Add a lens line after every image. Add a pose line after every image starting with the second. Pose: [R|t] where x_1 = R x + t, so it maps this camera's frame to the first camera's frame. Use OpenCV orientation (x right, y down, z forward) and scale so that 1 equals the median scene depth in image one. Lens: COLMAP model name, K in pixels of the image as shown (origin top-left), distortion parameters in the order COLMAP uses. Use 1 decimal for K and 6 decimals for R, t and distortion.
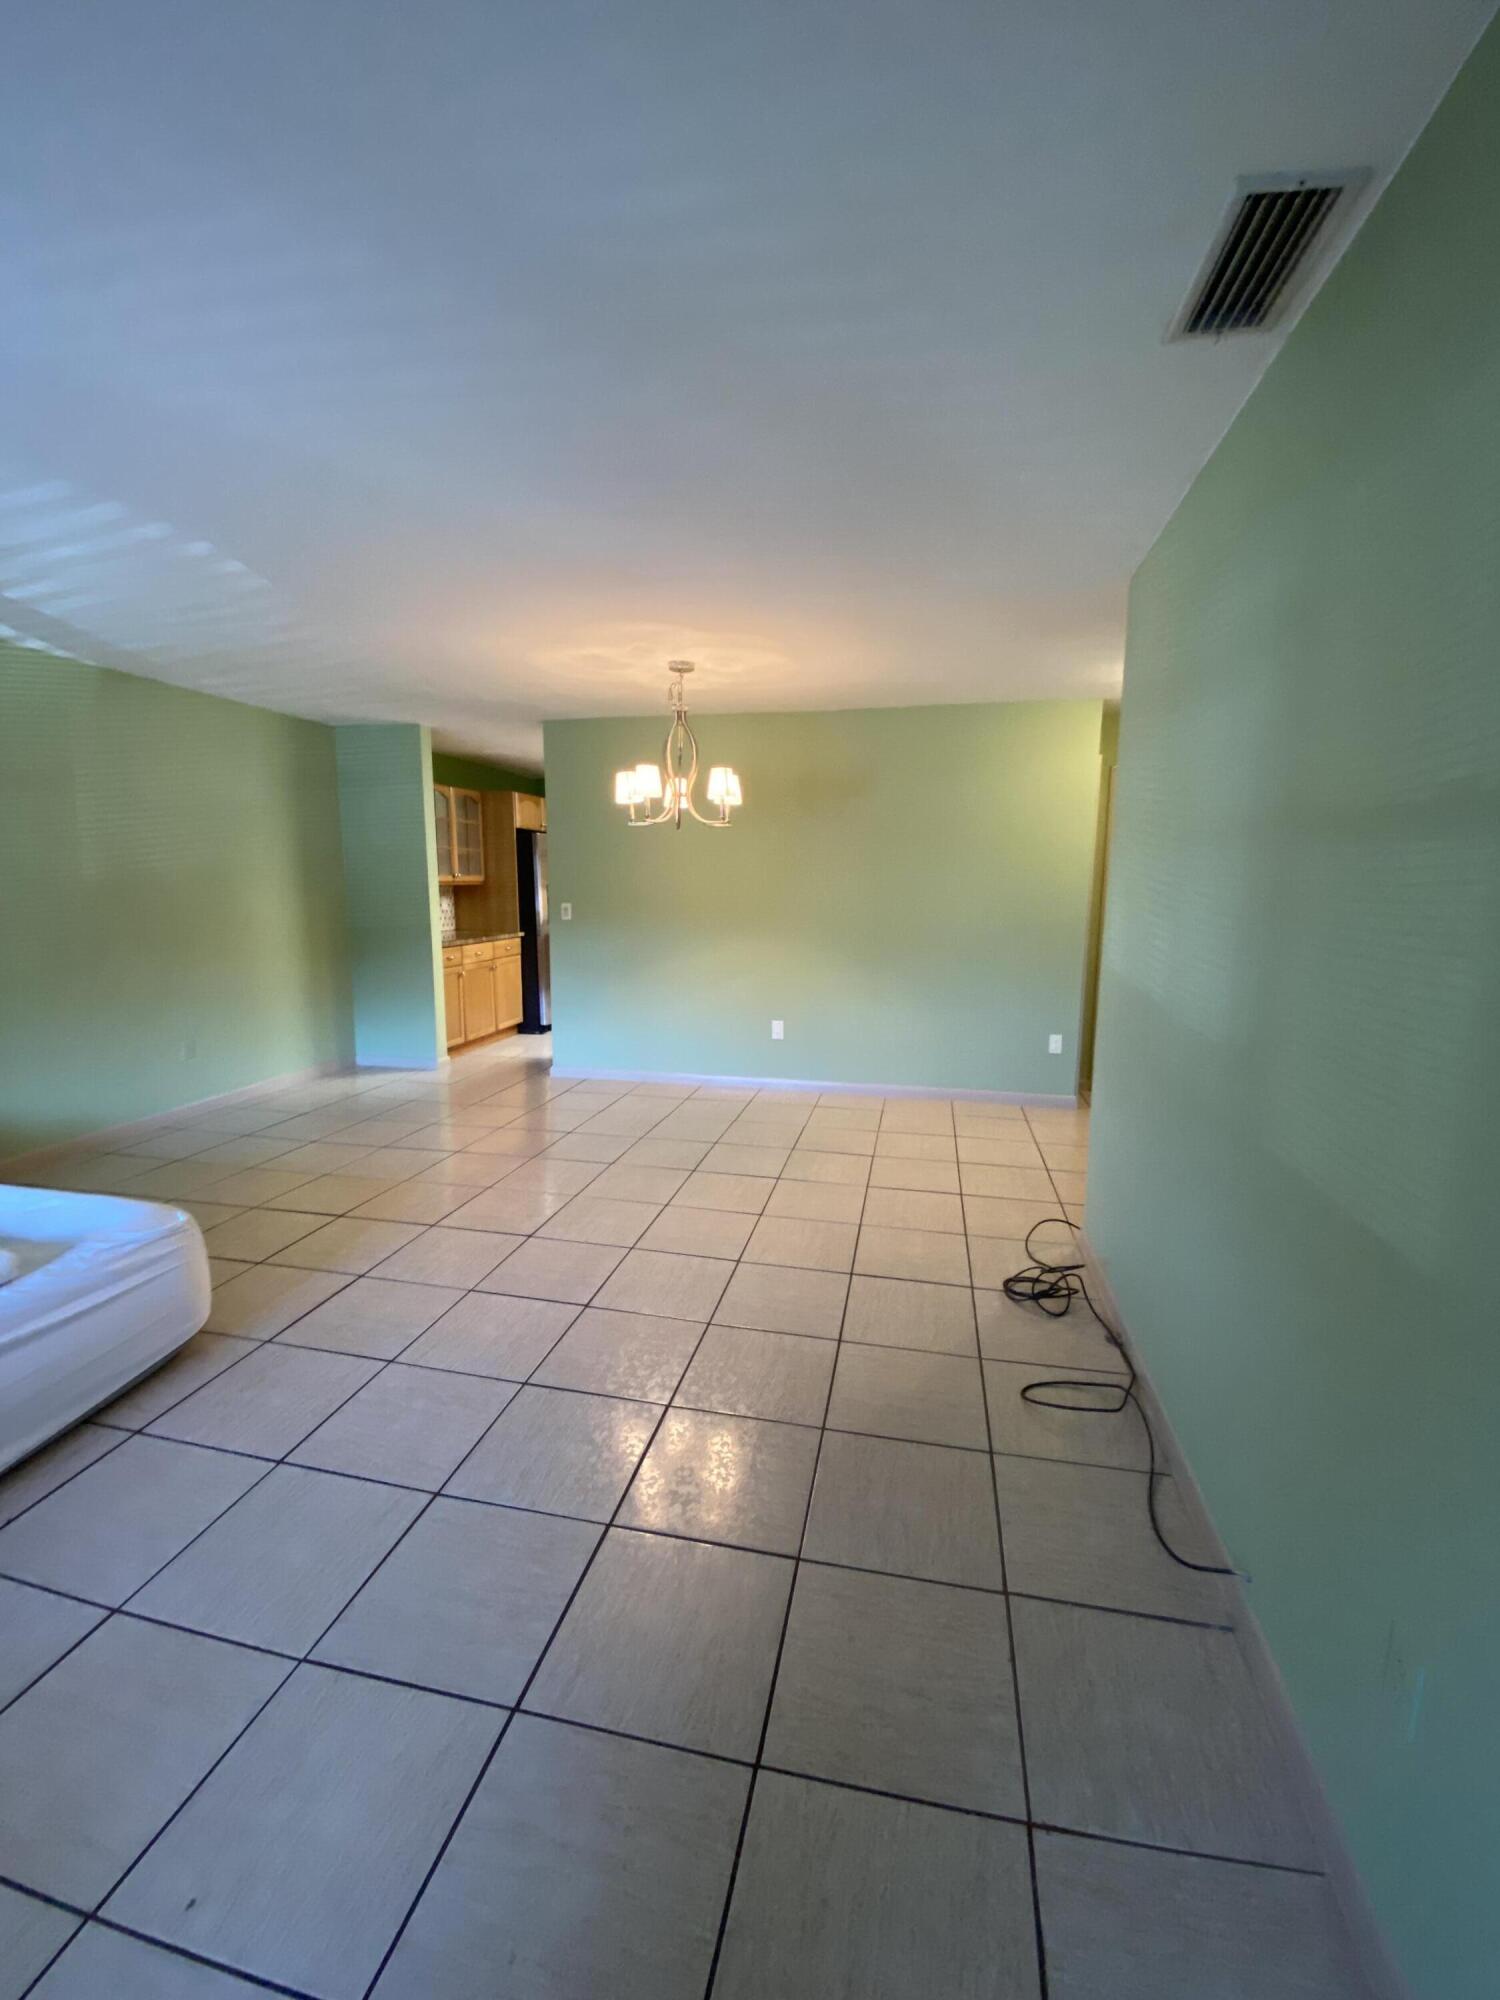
lens RADIAL K [[803.4, 0, 762.9], [0, 803.4, 1007.7], [0, 0, 1]] dist [0.018153, -0.017152]
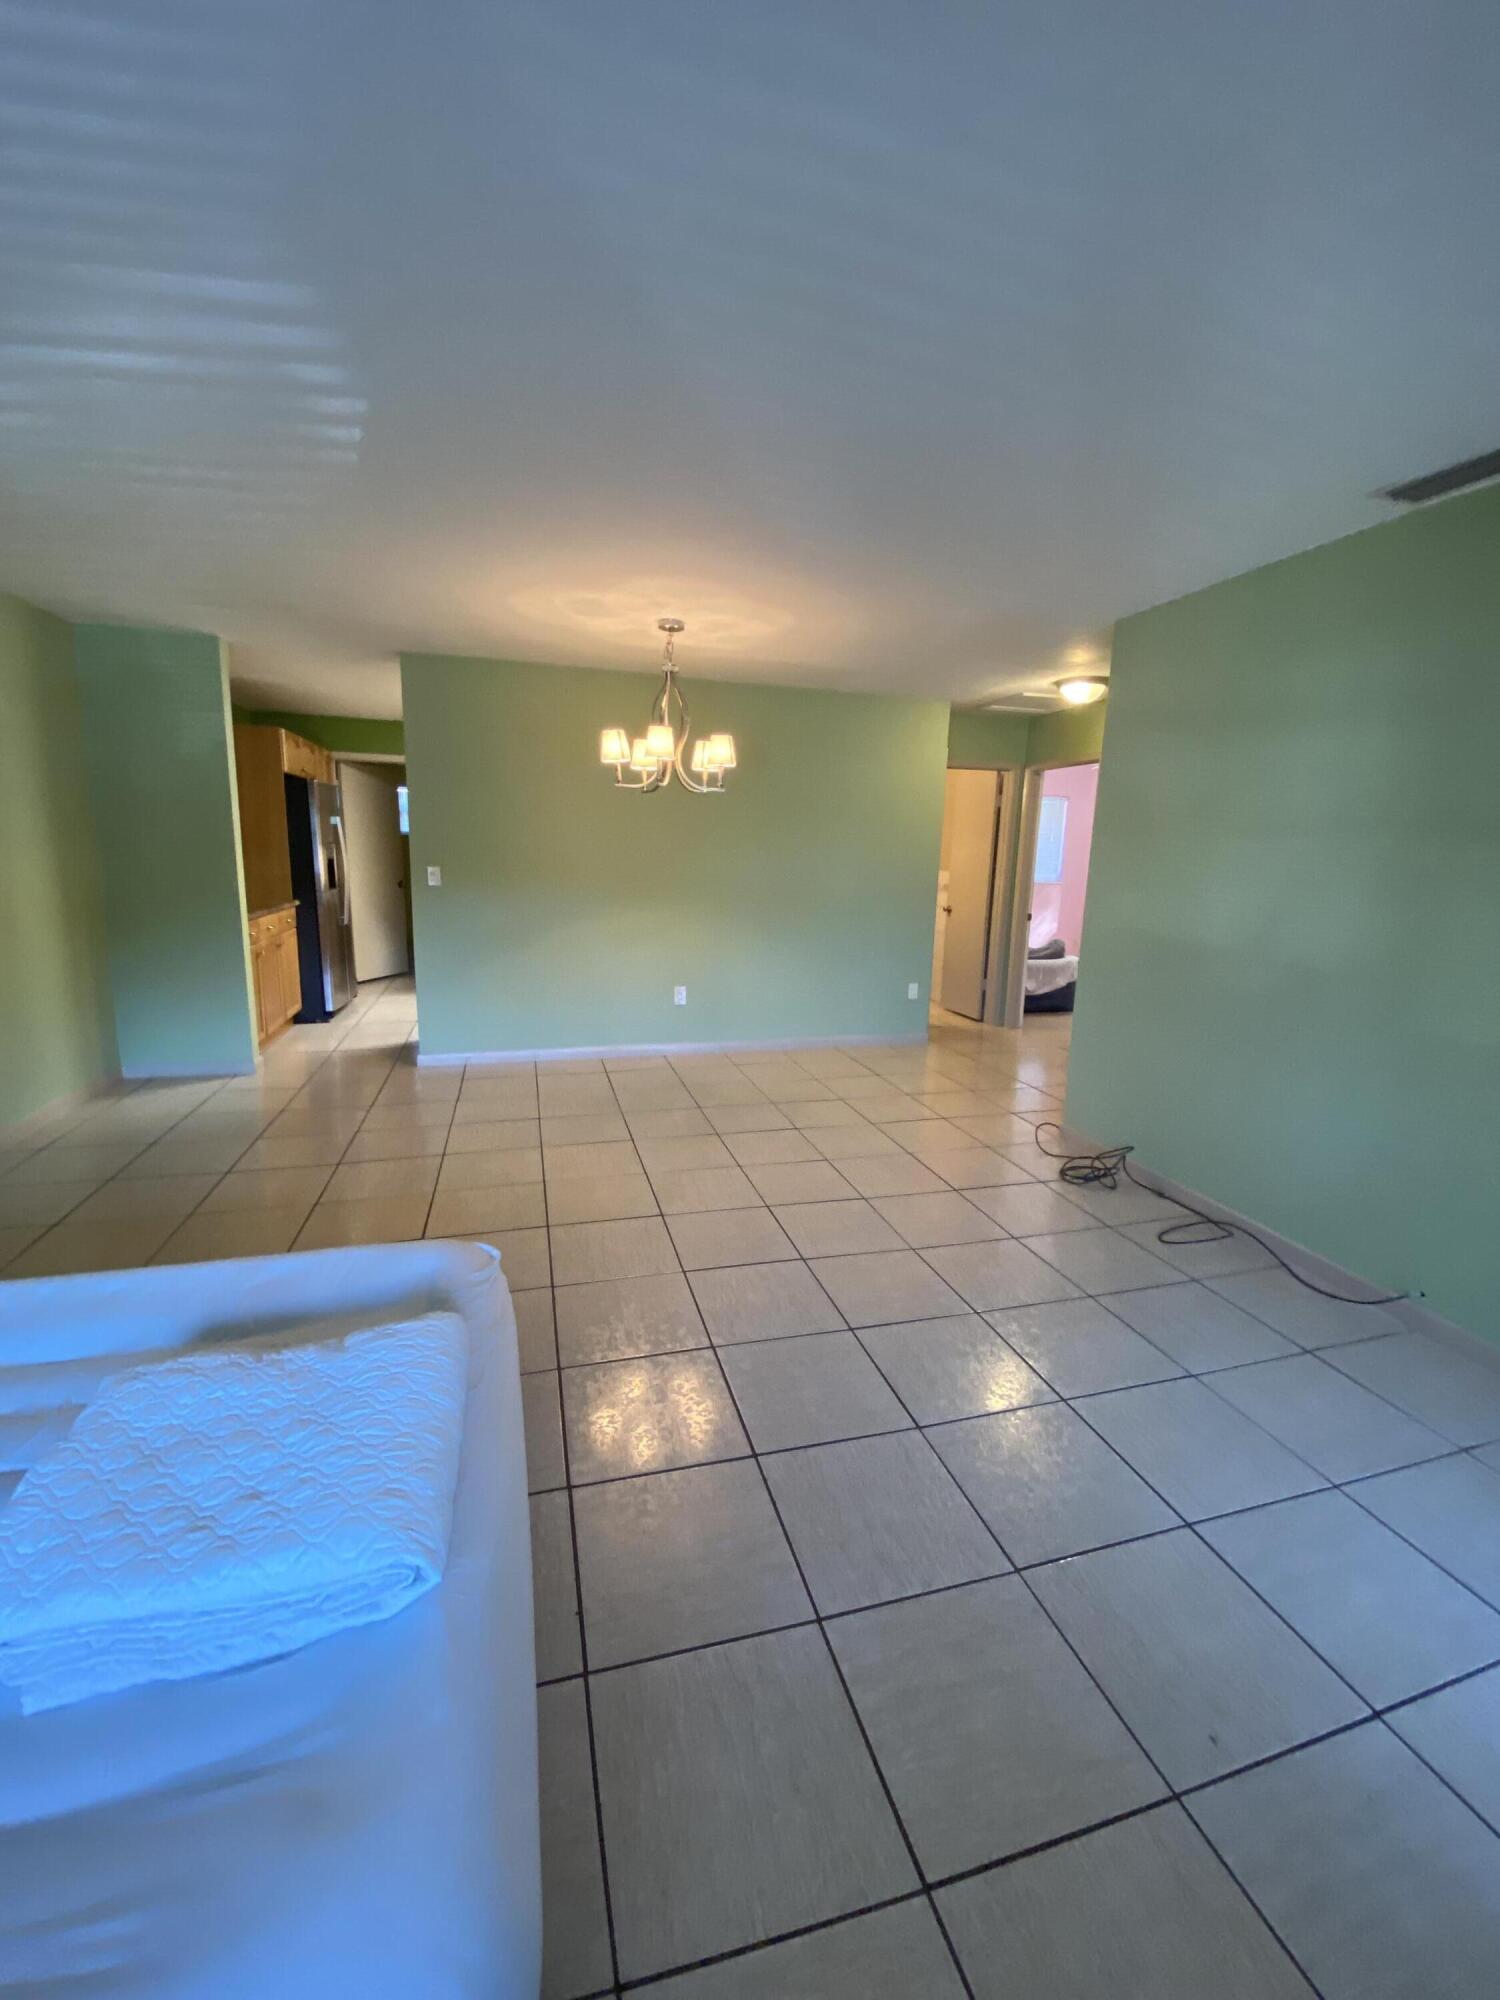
lens RADIAL K [[803.4, 0, 762.9], [0, 803.4, 1007.7], [0, 0, 1]] dist [0.018153, -0.017152]
pose [[0.881151, -0.072904, 0.467181, -0.467167], [0.051990, 0.996990, 0.057523, -0.011990], [-0.469968, -0.026397, 0.882289, 0.072013]]
